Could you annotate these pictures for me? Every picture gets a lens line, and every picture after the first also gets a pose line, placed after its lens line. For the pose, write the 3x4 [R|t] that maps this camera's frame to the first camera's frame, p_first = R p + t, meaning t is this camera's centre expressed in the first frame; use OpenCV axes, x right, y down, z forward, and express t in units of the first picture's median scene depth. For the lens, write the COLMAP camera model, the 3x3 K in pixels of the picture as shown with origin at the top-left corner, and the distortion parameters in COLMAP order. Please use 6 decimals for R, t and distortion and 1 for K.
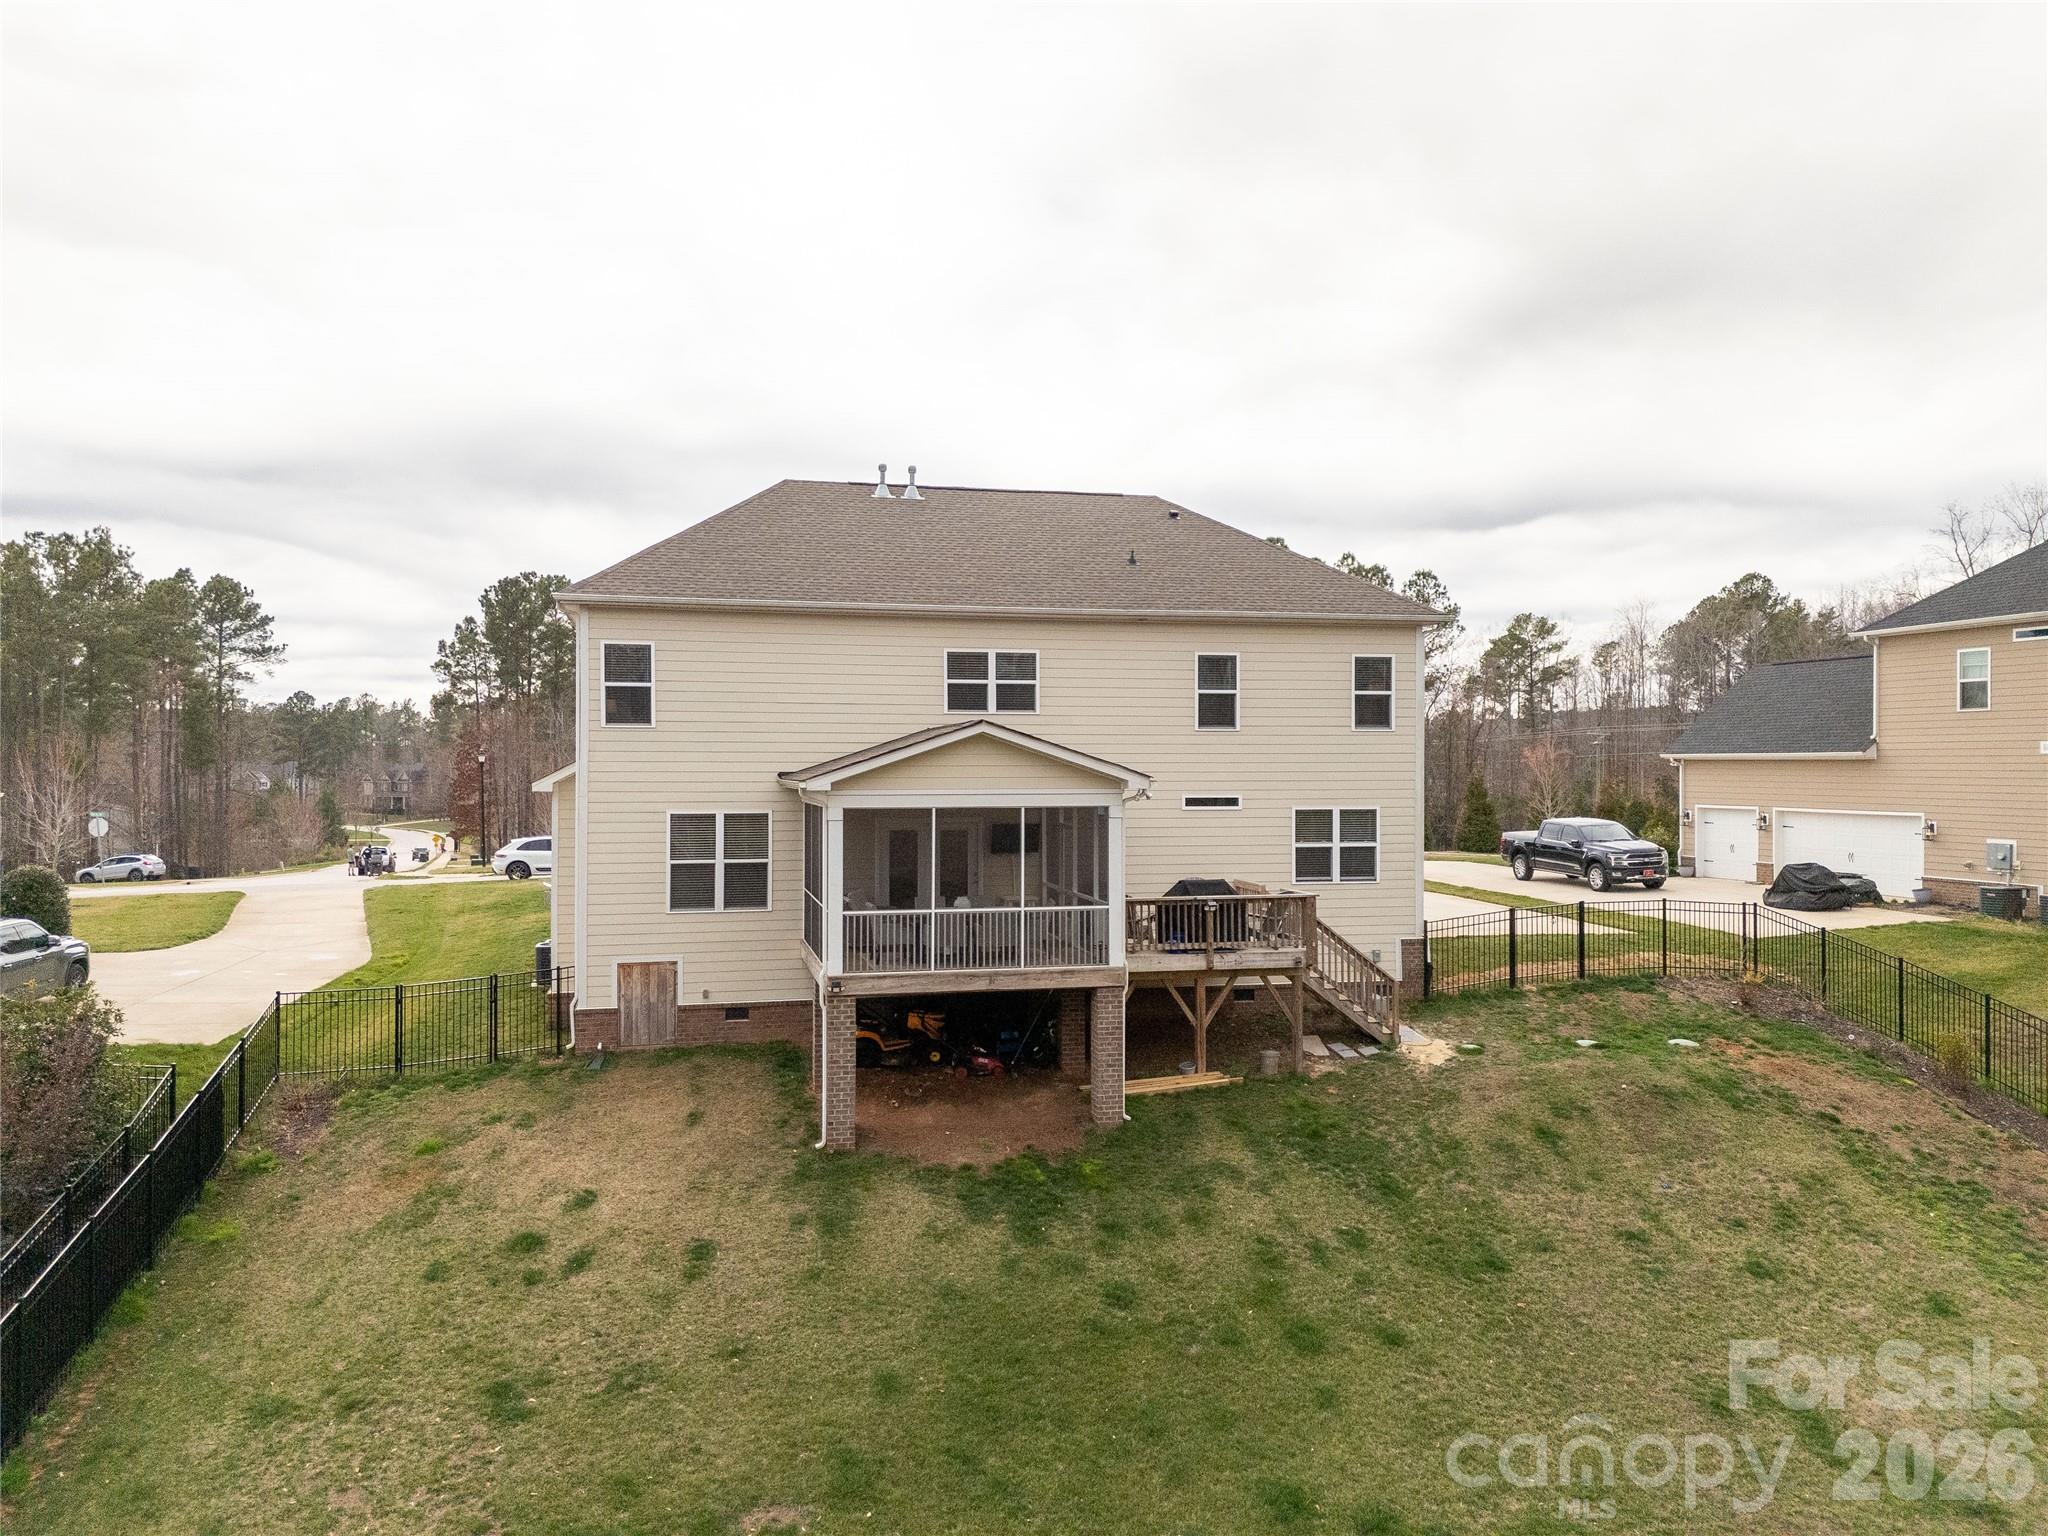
lens RADIAL K [[1568.8, 0, 1011.9], [0, 1568.8, 752.2], [0, 0, 1]] dist [0.035277, -0.008321]
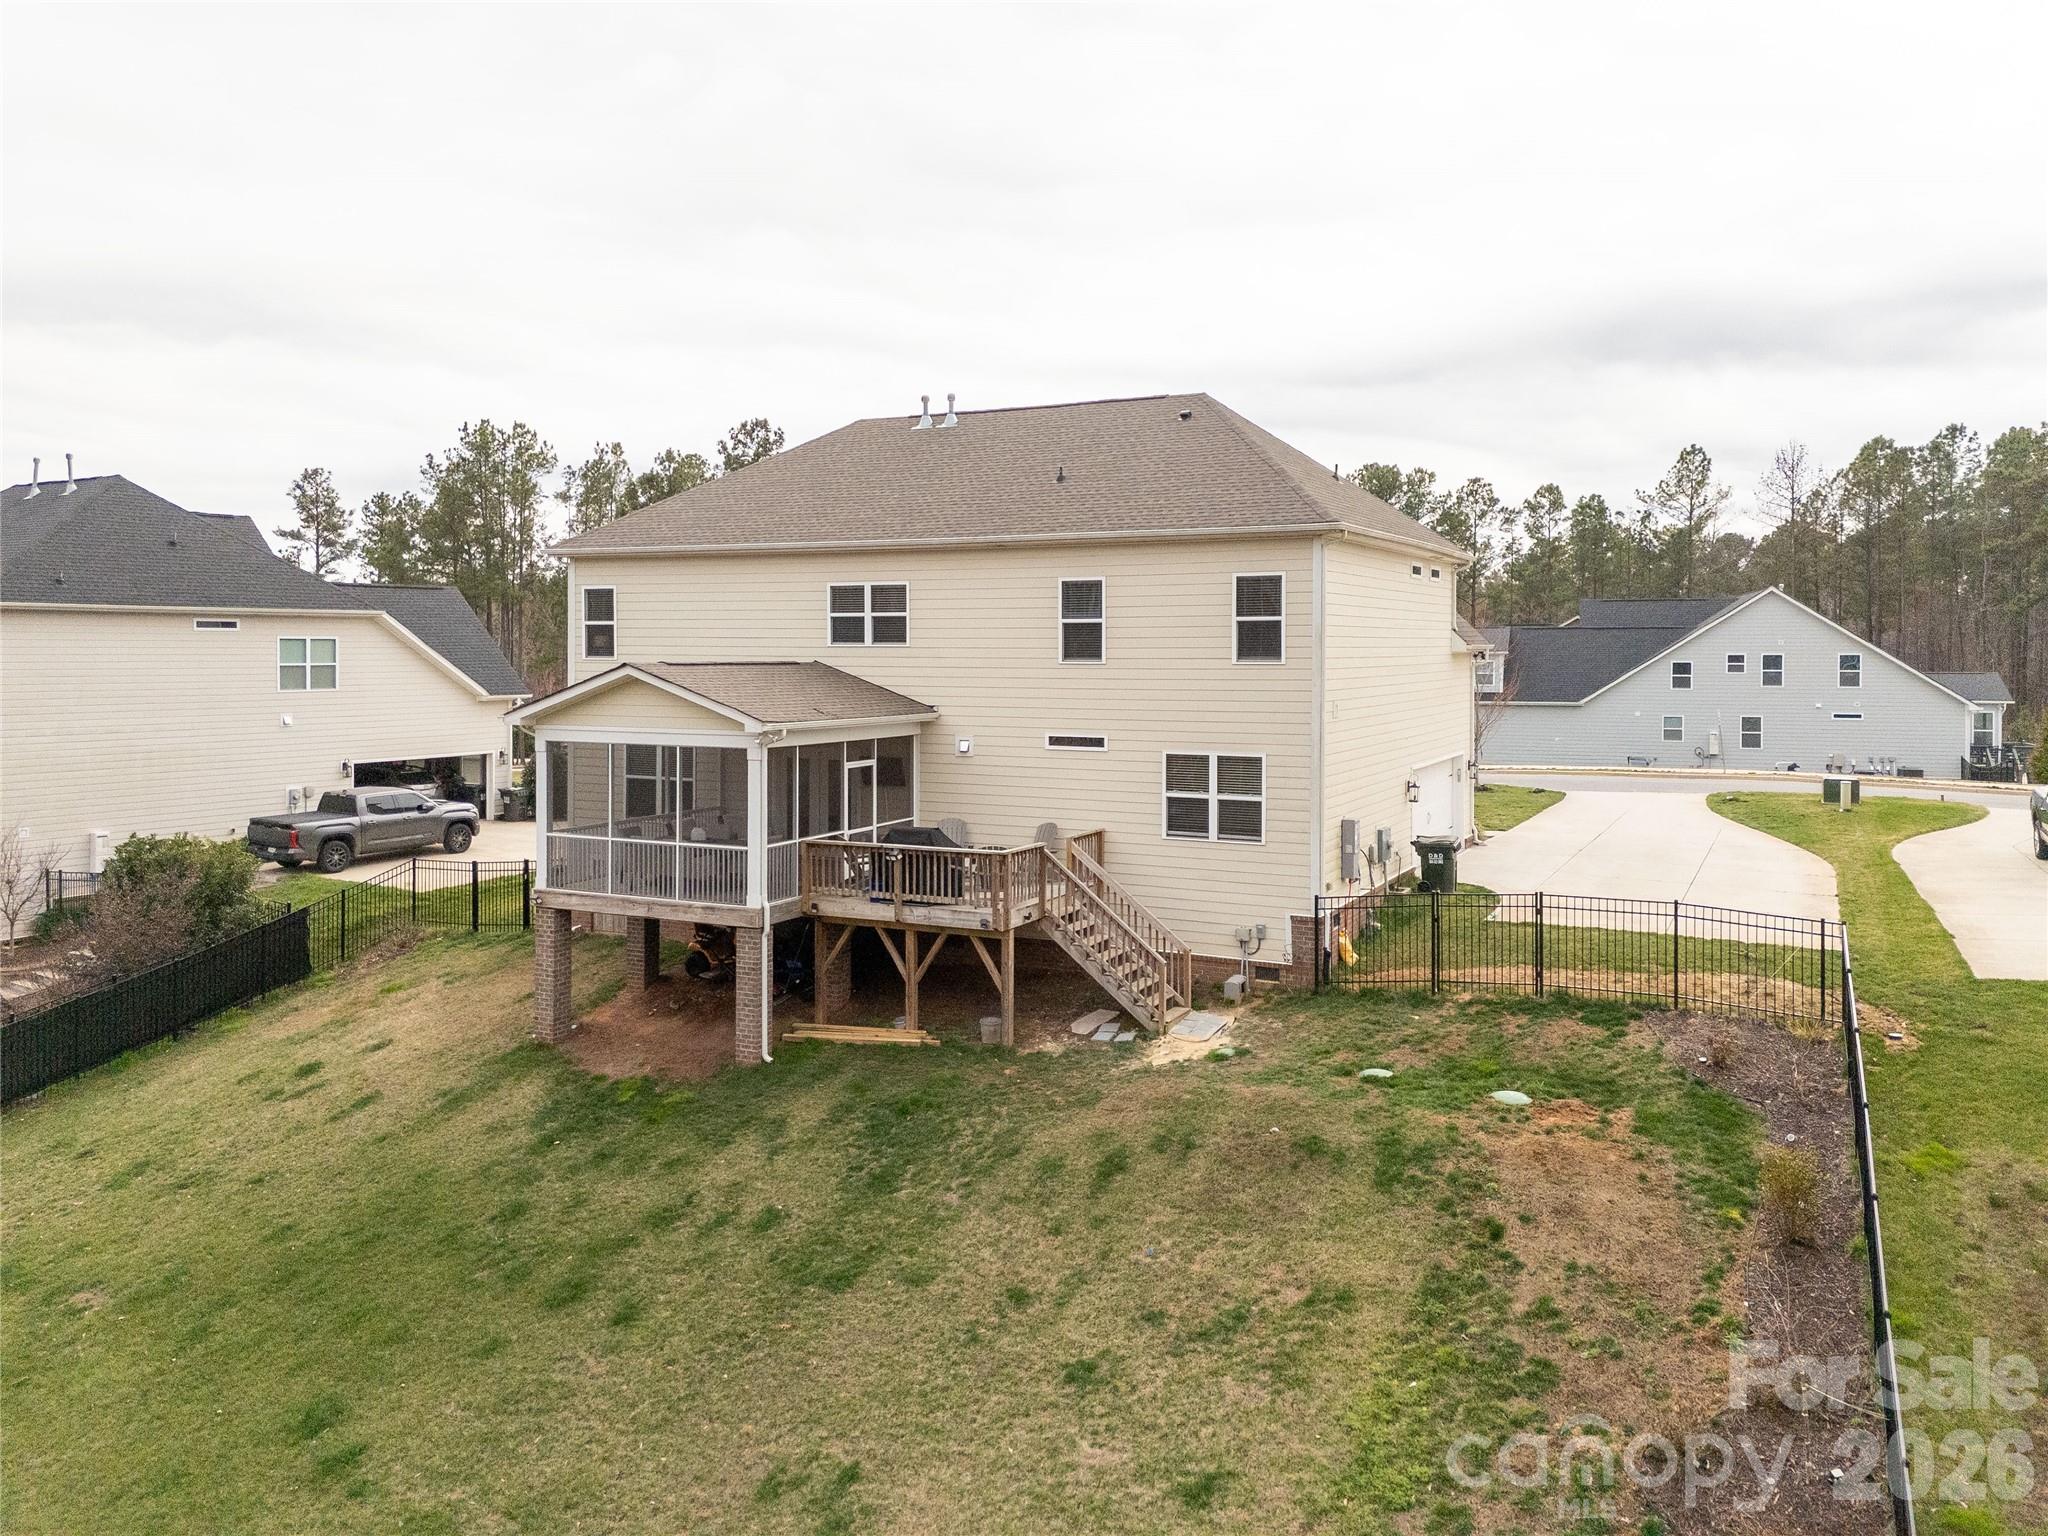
lens RADIAL K [[1568.8, 0, 1004.6], [0, 1568.8, 672.0], [0, 0, 1]] dist [0.035277, -0.008321]
pose [[0.766555, 0.011466, -0.642076, 0.688418], [0.003630, 0.999747, 0.022187, -0.029412], [0.642168, -0.019339, 0.766320, 0.278449]]
